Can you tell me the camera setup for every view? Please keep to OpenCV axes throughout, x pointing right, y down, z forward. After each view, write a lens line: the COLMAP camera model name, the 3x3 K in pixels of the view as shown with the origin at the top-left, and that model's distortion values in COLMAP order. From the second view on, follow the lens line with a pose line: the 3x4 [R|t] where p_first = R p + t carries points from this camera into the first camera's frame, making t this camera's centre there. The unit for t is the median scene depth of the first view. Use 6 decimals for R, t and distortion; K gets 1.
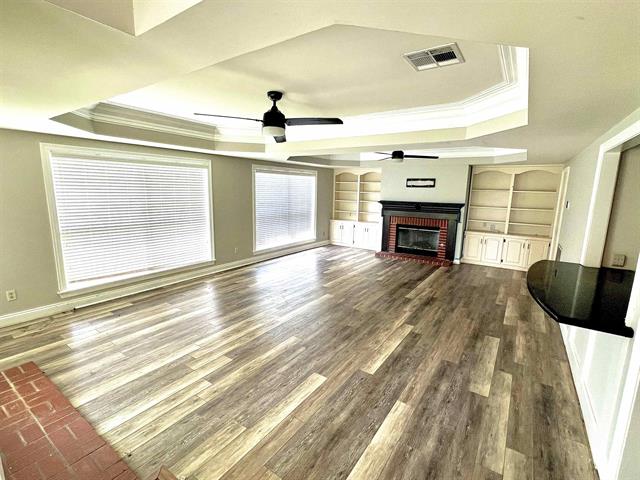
lens RADIAL K [[307.5, 0, 322.6], [0, 307.5, 240.9], [0, 0, 1]] dist [-0.001980, 0.000879]
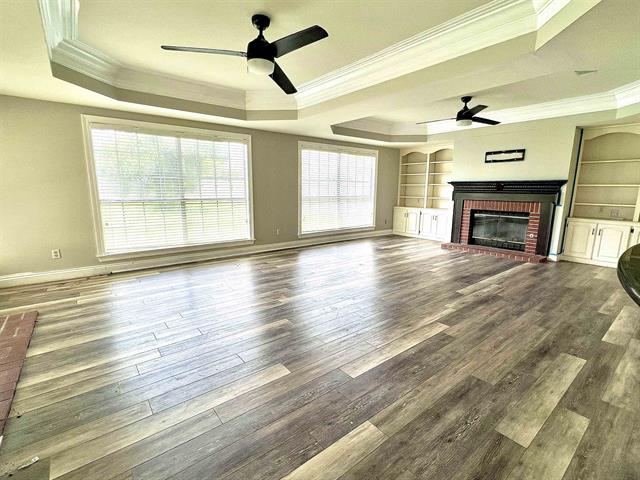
lens RADIAL K [[307.5, 0, 322.9], [0, 307.5, 240.4], [0, 0, 1]] dist [-0.001980, 0.000879]
pose [[0.955012, 0.038680, -0.294032, 0.187899], [-0.040299, 0.999188, 0.000553, 0.074562], [0.293815, 0.011321, 0.955795, 0.186596]]
